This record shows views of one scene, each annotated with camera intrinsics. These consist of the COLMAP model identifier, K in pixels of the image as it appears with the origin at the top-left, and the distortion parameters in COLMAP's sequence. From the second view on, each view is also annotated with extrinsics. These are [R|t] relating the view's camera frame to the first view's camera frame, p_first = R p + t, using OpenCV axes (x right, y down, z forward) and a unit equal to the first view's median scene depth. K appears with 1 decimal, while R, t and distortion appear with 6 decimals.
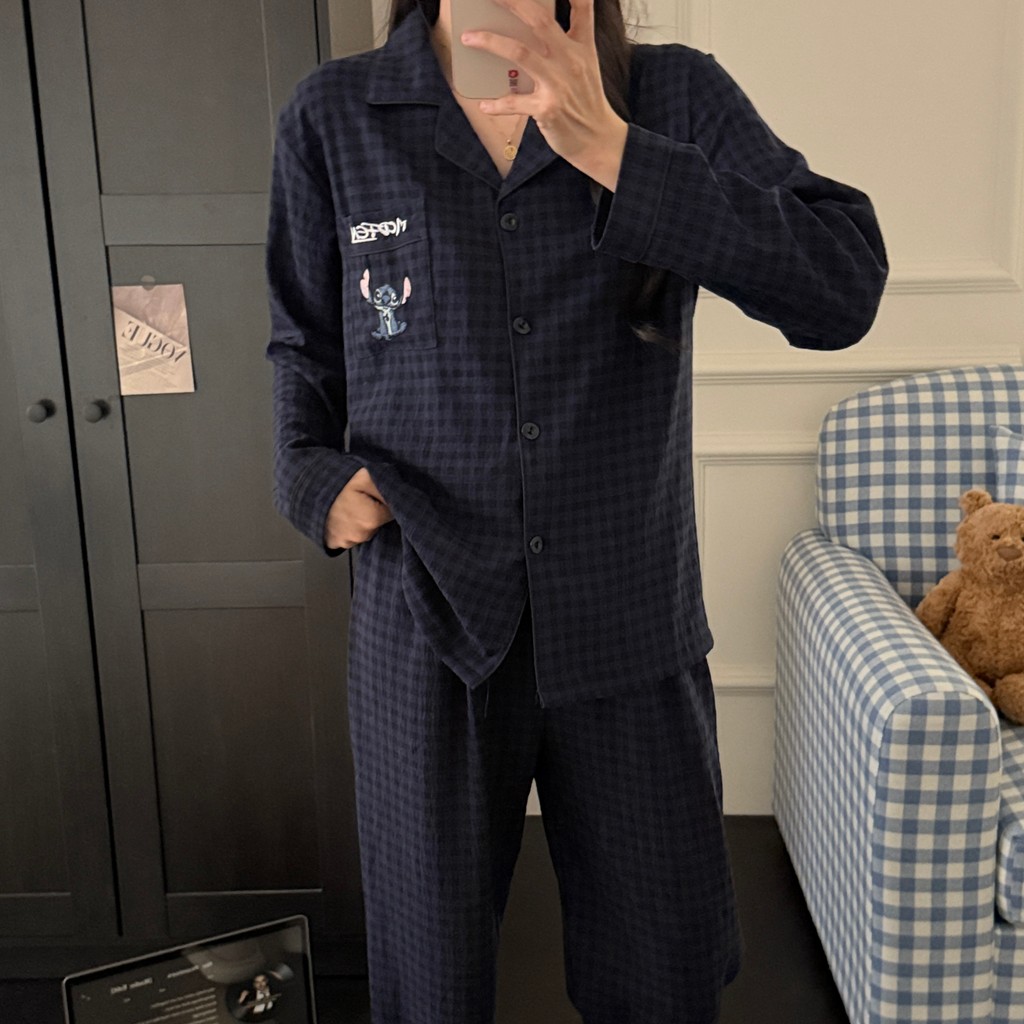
lens RADIAL K [[1408.0, 0, 507.1], [0, 1408.0, 521.6], [0, 0, 1]] dist [0.050198, 0.000000]
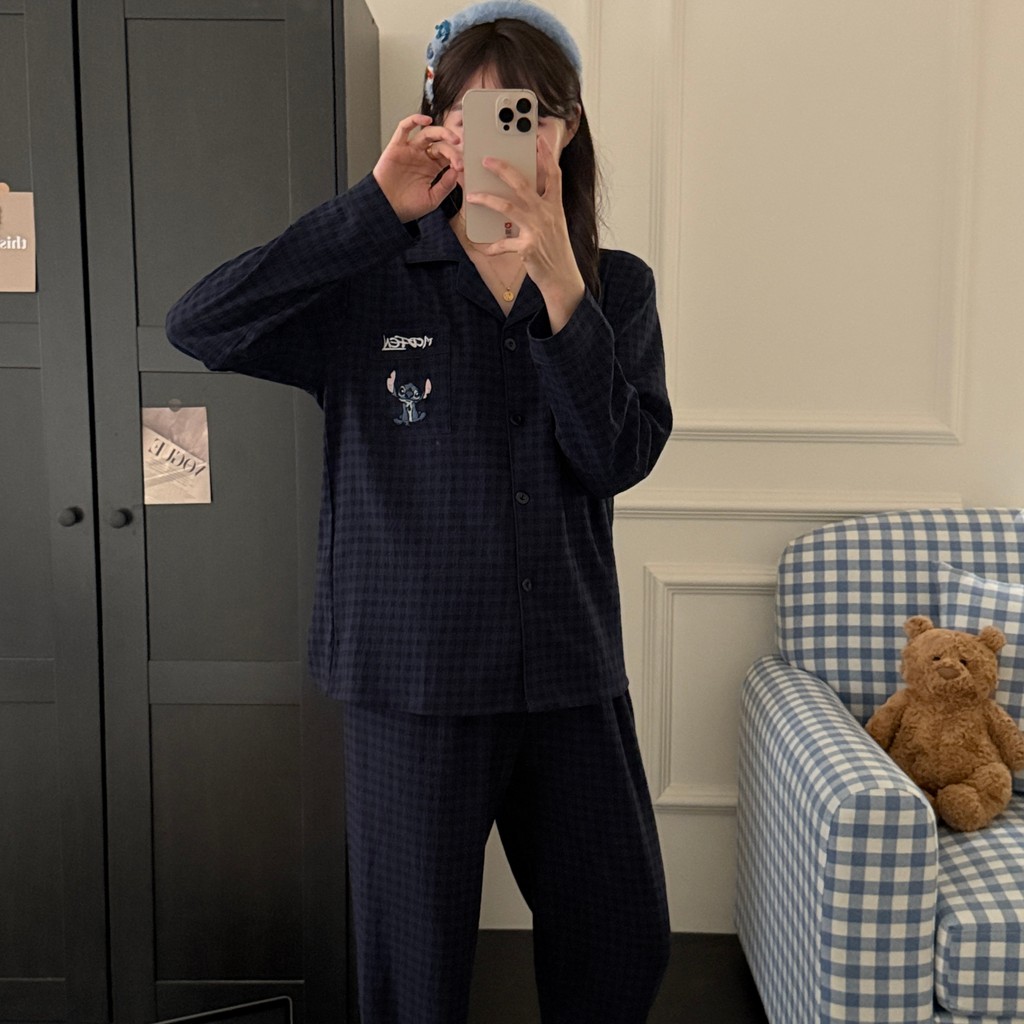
lens RADIAL K [[1408.0, 0, 511.9], [0, 1408.0, 517.1], [0, 0, 1]] dist [0.050198, 0.000000]
pose [[0.999398, 0.029301, 0.018561, -0.007037], [-0.026888, 0.992522, -0.119065, 0.043587], [-0.021911, 0.118494, 0.992713, -0.097513]]
